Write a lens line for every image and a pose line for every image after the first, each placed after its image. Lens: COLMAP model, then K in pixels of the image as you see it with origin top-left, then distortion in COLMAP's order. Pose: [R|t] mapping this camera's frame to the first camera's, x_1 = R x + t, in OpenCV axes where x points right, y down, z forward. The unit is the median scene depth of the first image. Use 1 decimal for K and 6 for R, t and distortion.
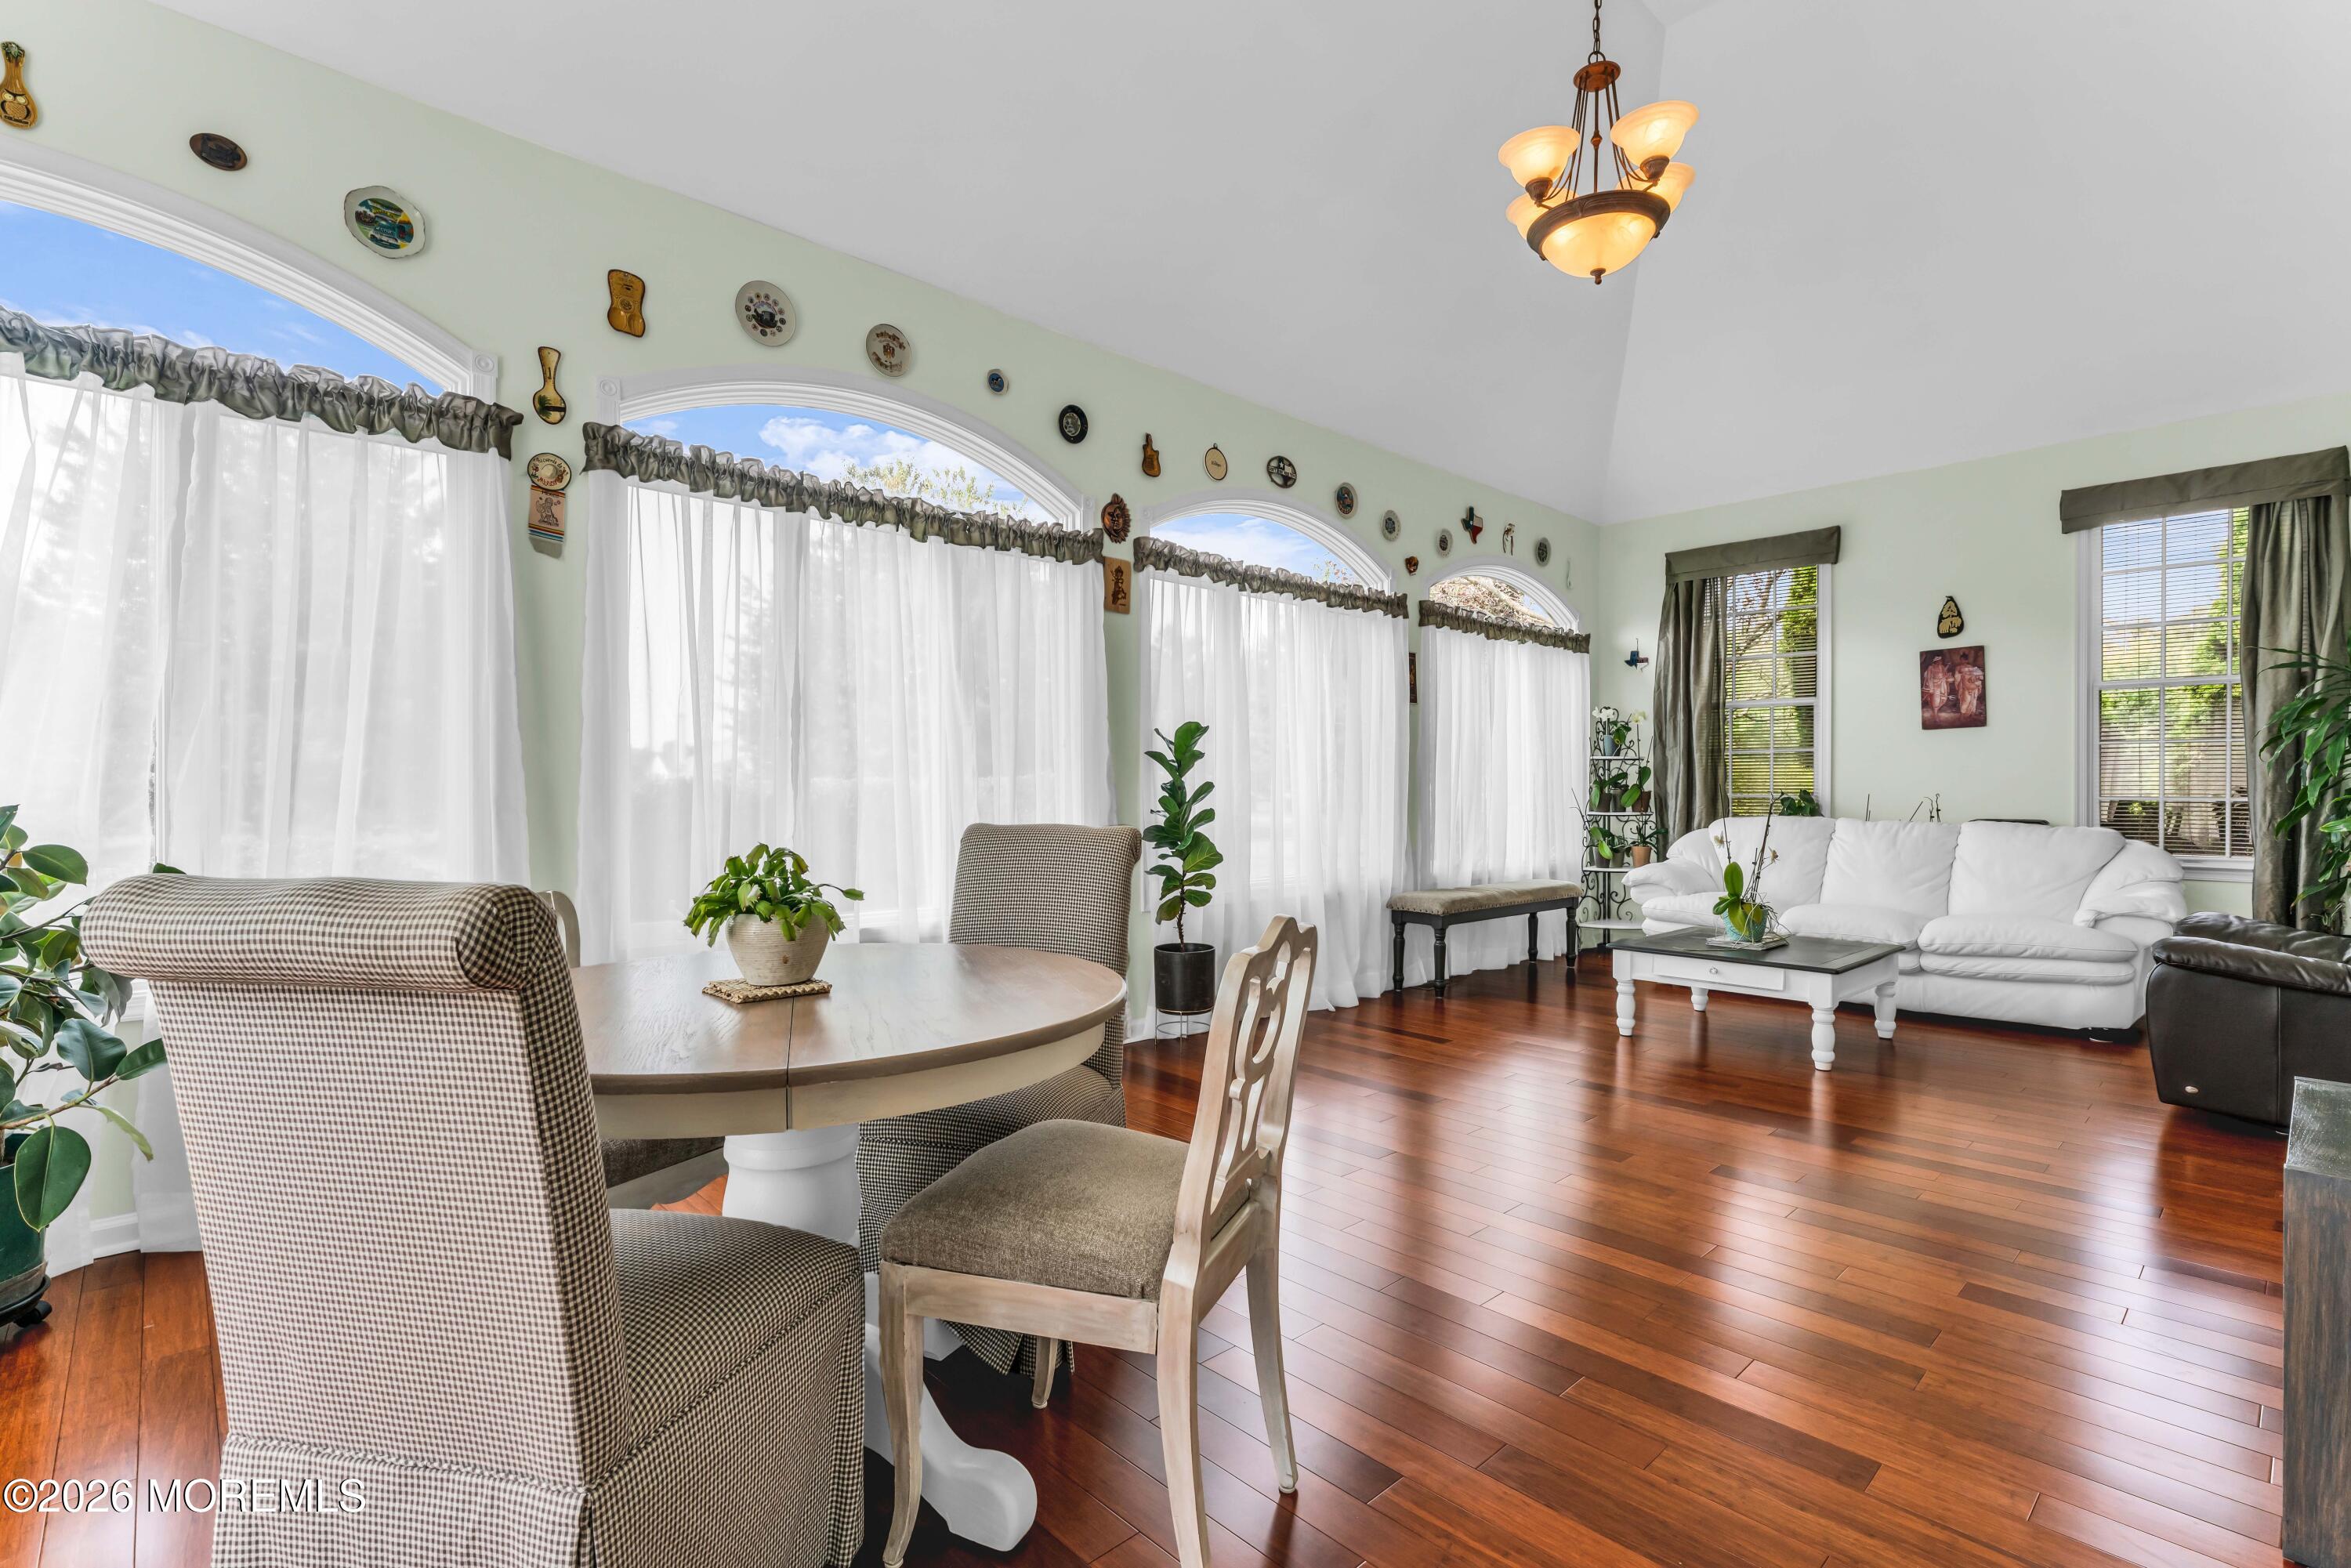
lens RADIAL K [[1080.1, 0, 1175.3], [0, 1080.1, 789.1], [0, 0, 1]] dist [-0.010233, 0.000710]
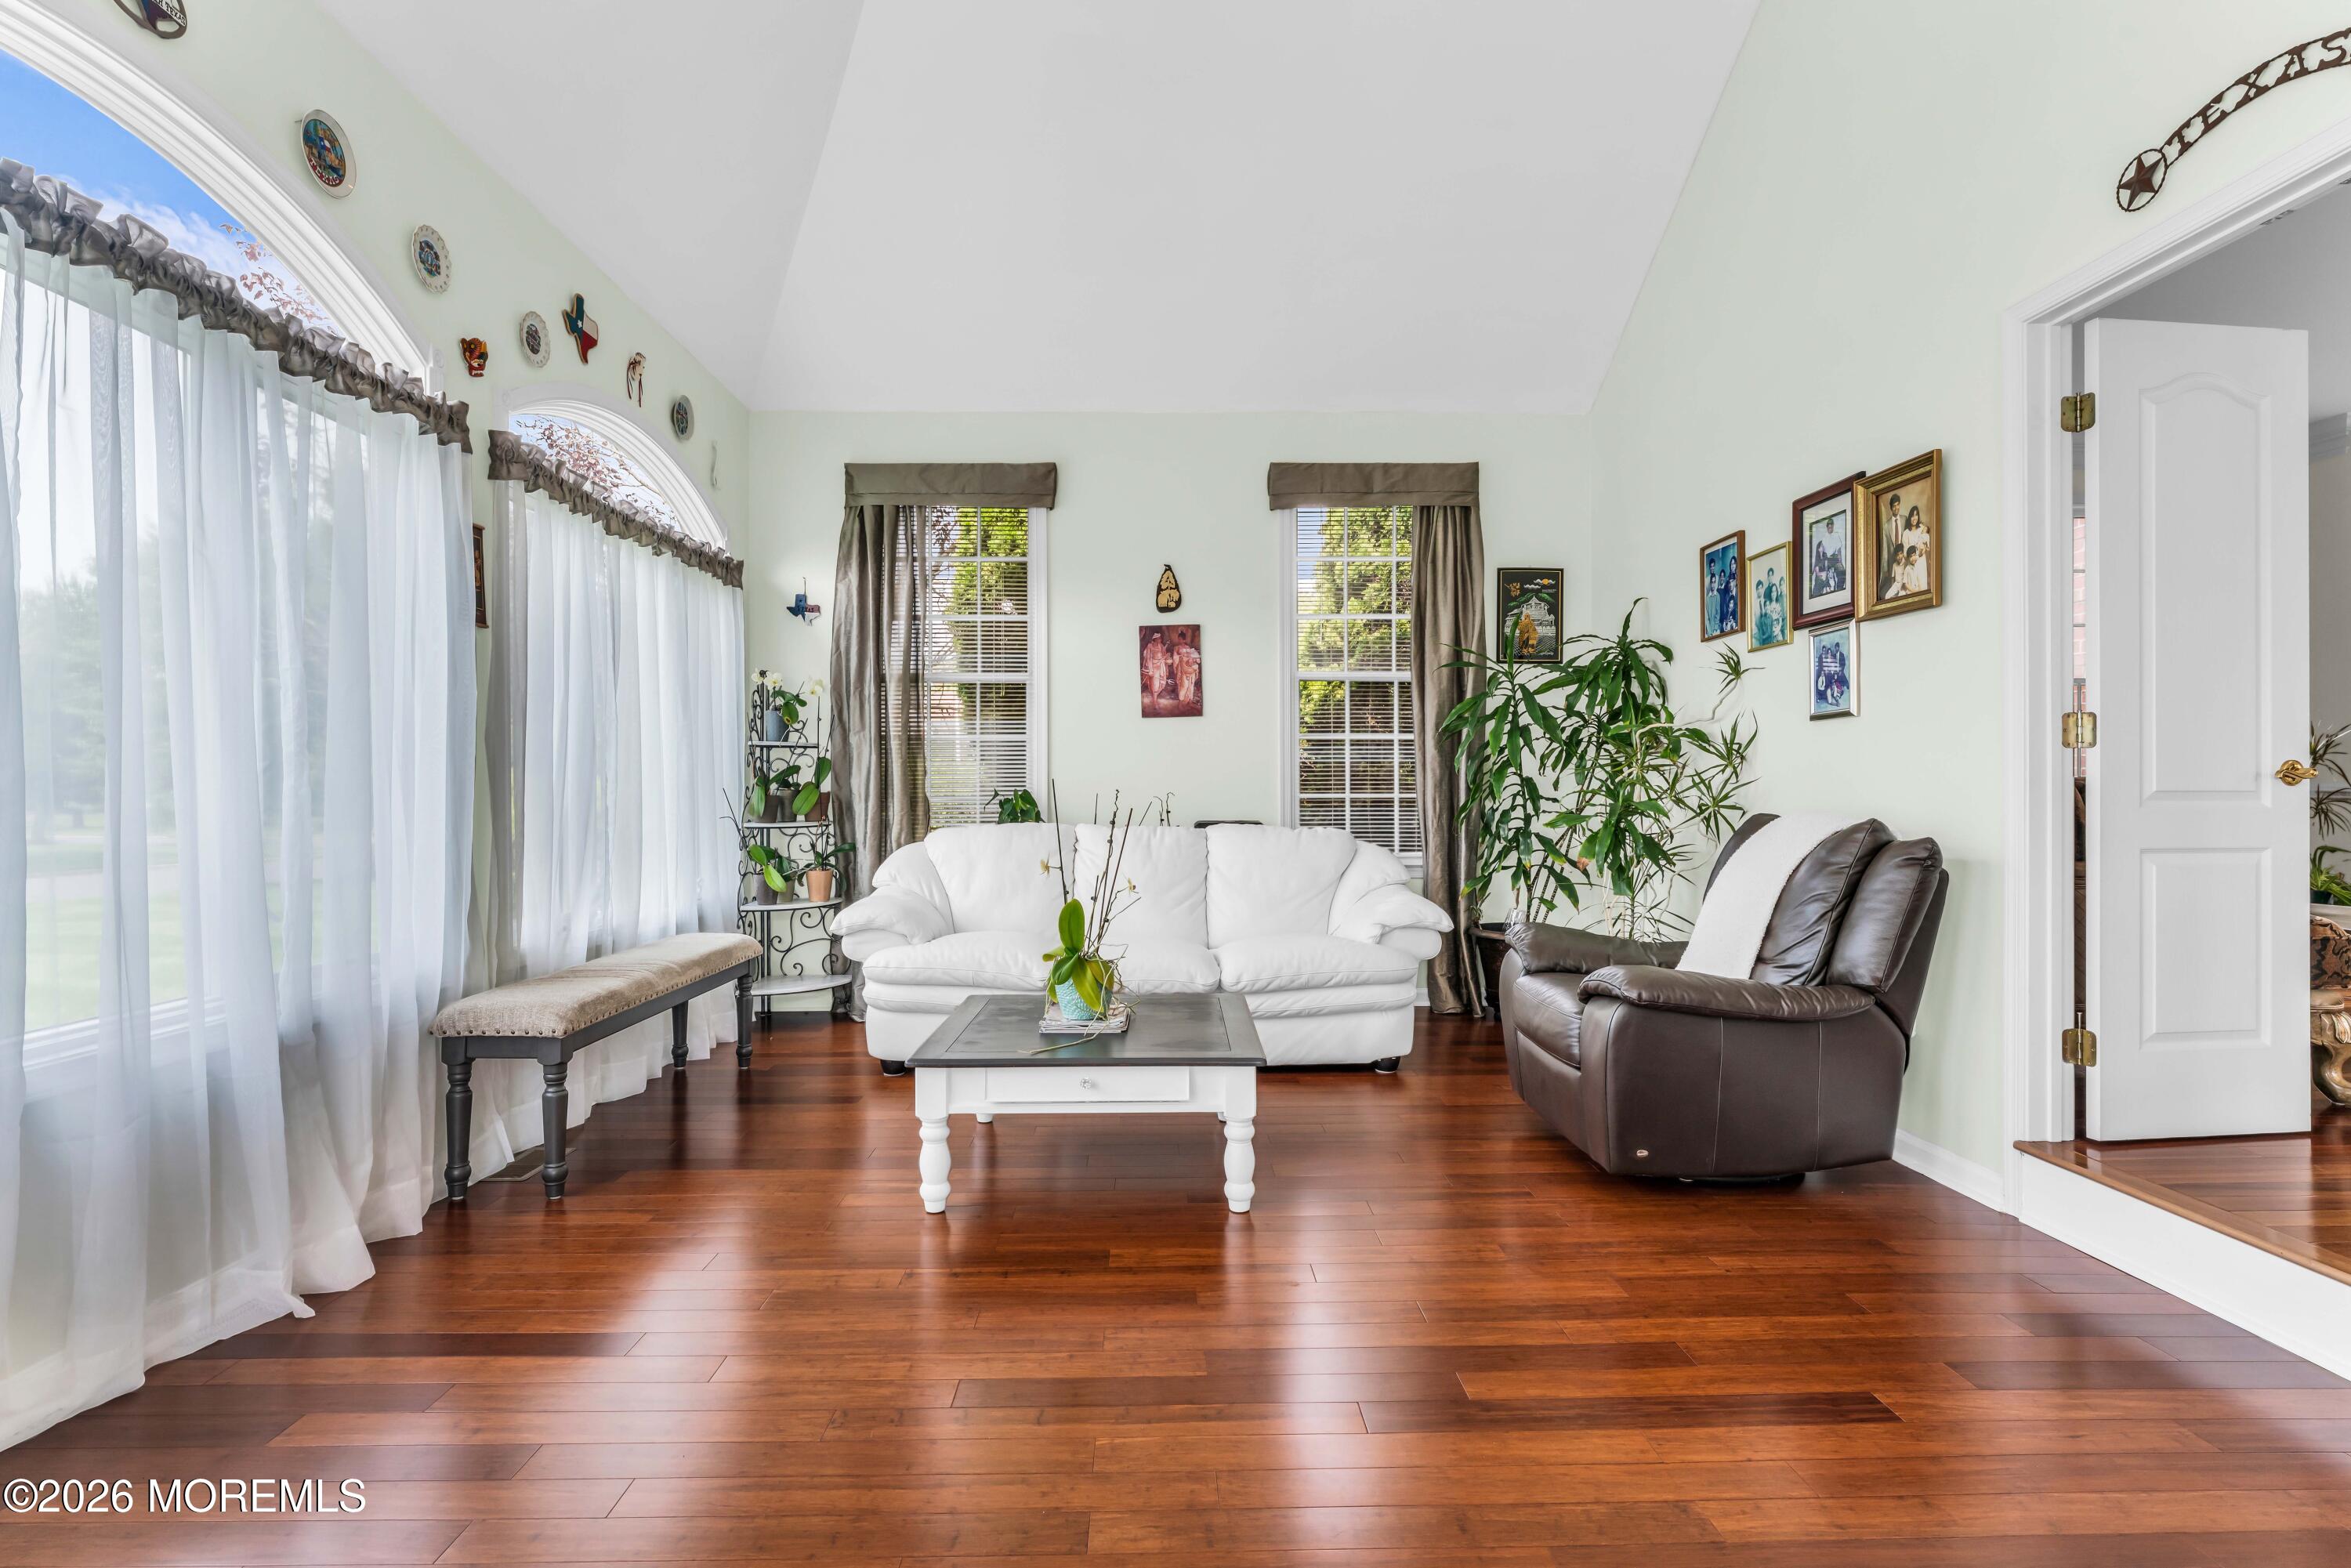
lens RADIAL K [[1154.9, 0, 1171.0], [0, 1154.9, 788.1], [0, 0, 1]] dist [0.001784, -0.000295]
pose [[0.674406, -0.003405, 0.738353, 0.034680], [0.005552, 0.999984, -0.000460, 0.001083], [-0.738339, 0.004410, 0.674415, 0.377093]]
